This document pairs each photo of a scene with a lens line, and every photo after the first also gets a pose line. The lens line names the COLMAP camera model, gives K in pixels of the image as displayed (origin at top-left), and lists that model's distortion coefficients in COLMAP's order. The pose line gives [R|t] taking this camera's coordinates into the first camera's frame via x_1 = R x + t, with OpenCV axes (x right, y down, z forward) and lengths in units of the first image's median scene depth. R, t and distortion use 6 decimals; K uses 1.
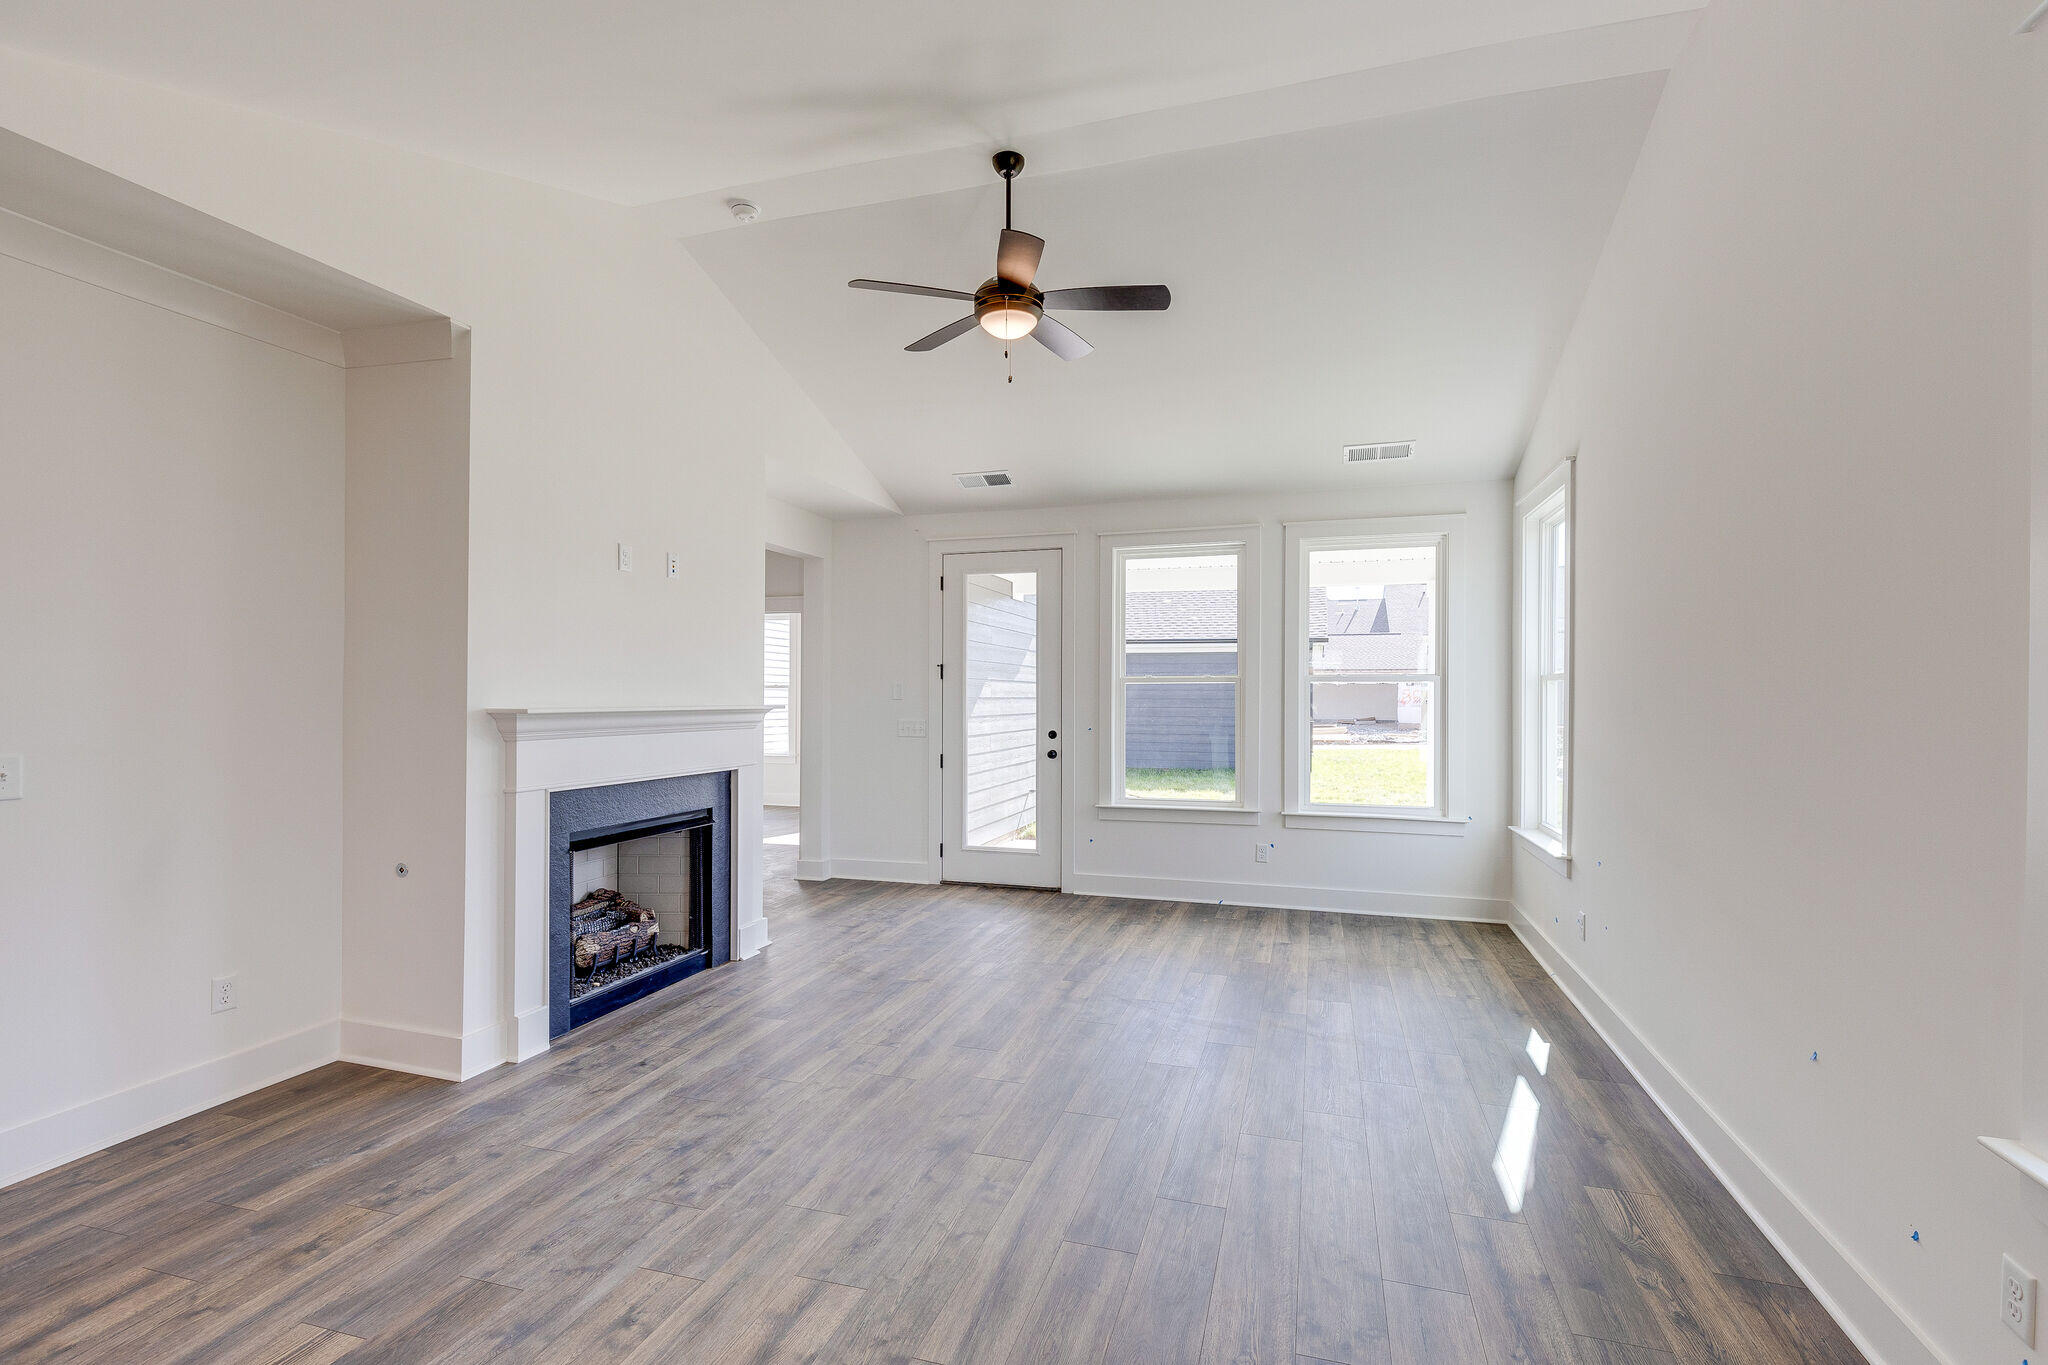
lens RADIAL K [[935.1, 0, 1014.9], [0, 935.1, 685.7], [0, 0, 1]] dist [0.025519, -0.002630]
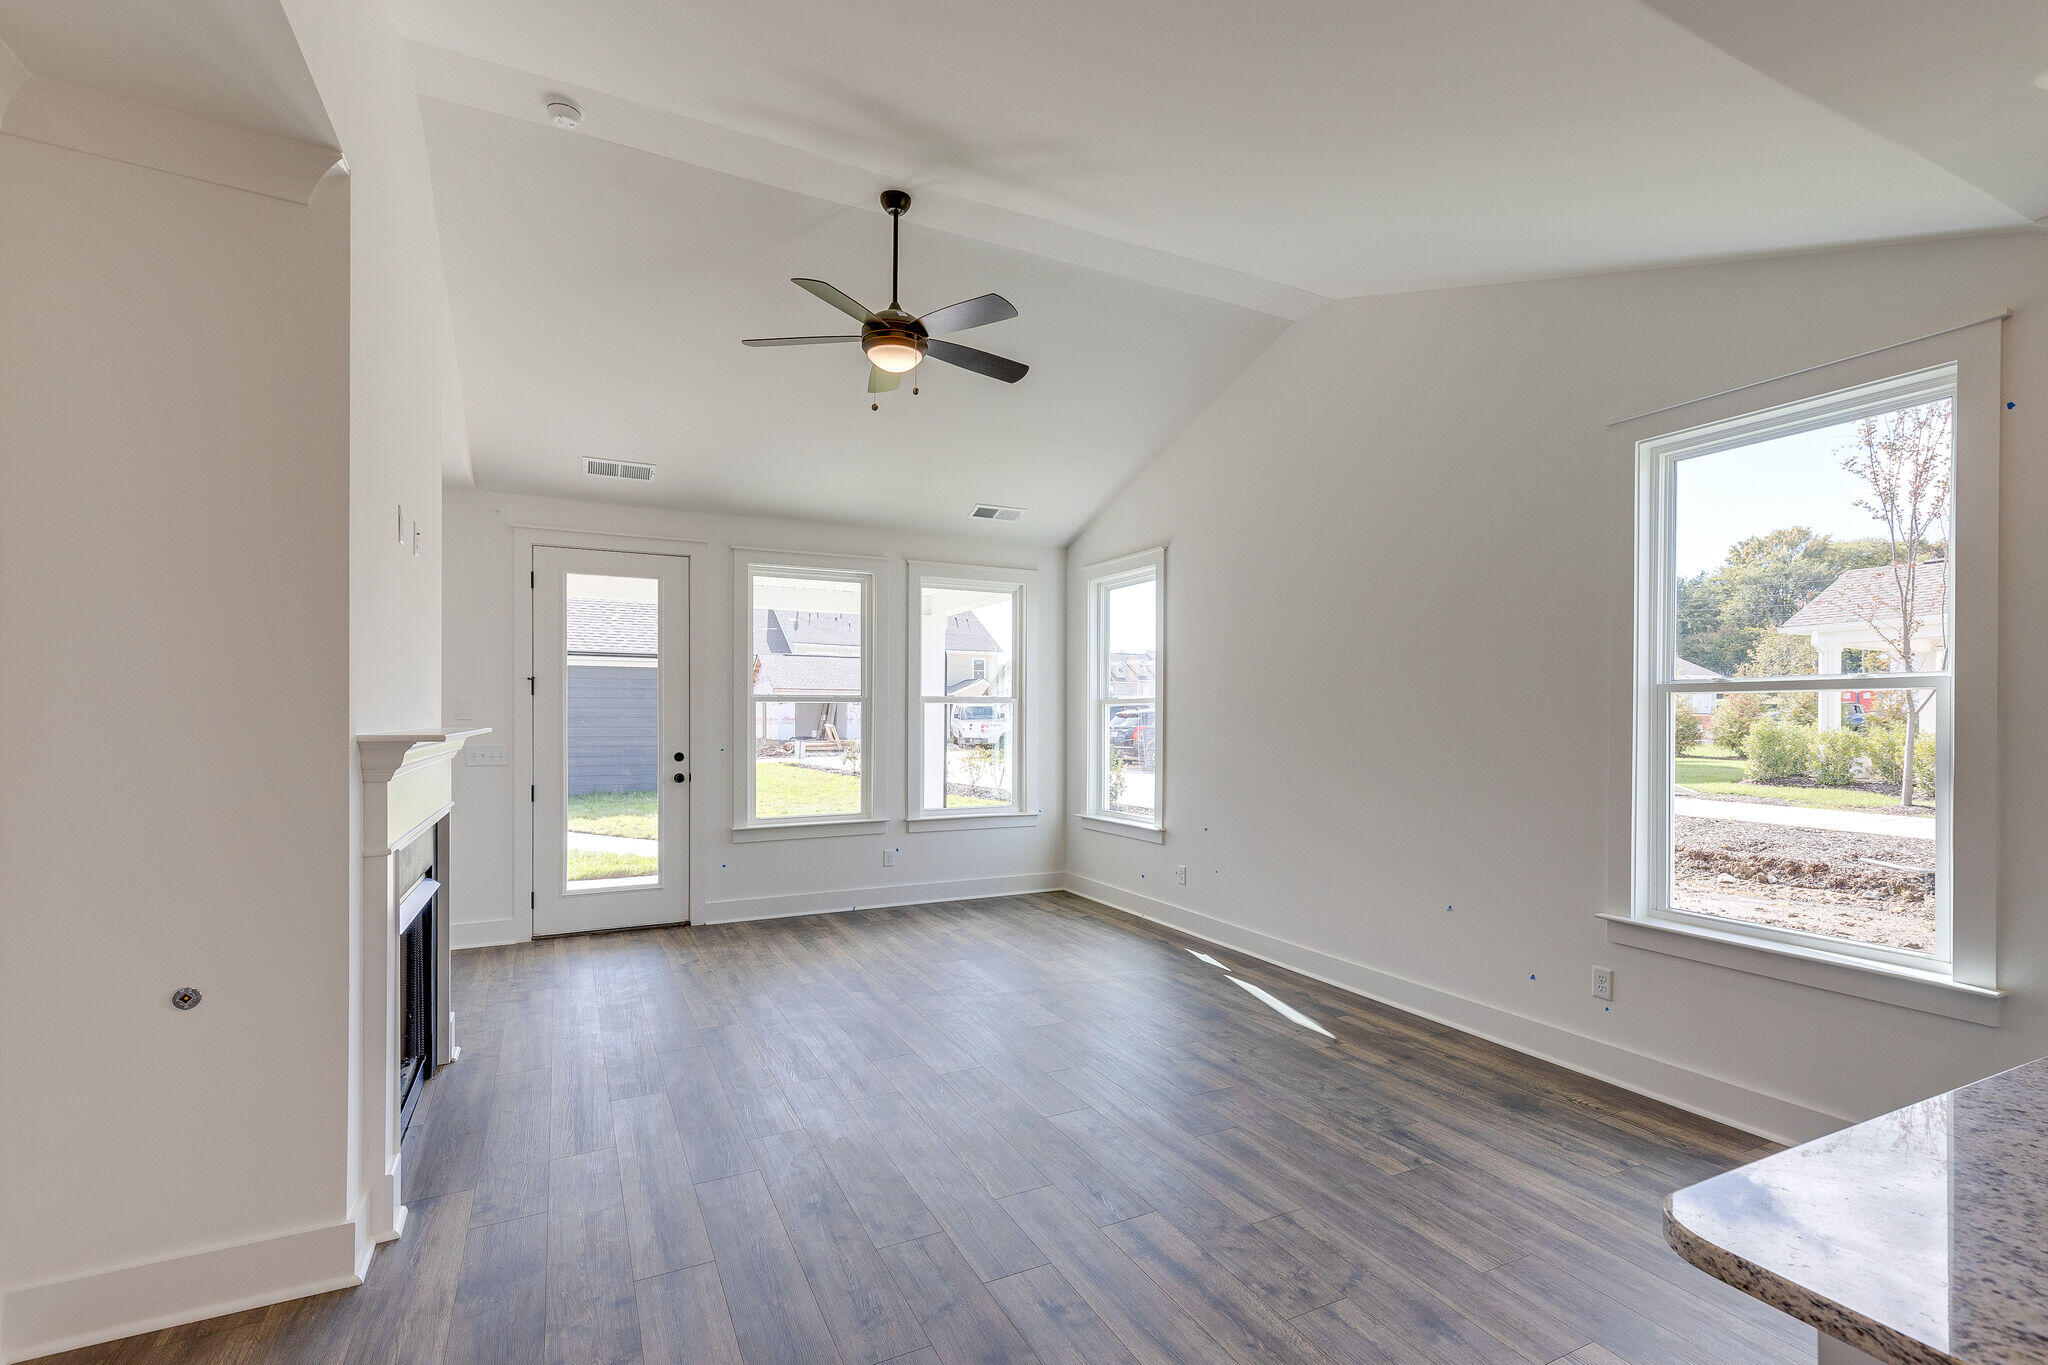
lens RADIAL K [[935.1, 0, 1049.2], [0, 935.1, 707.8], [0, 0, 1]] dist [0.025519, -0.002630]
pose [[0.709454, 0.005165, 0.704732, -0.395297], [-0.009129, 0.999957, 0.001861, -0.001578], [-0.704692, -0.007754, 0.709471, 0.092319]]
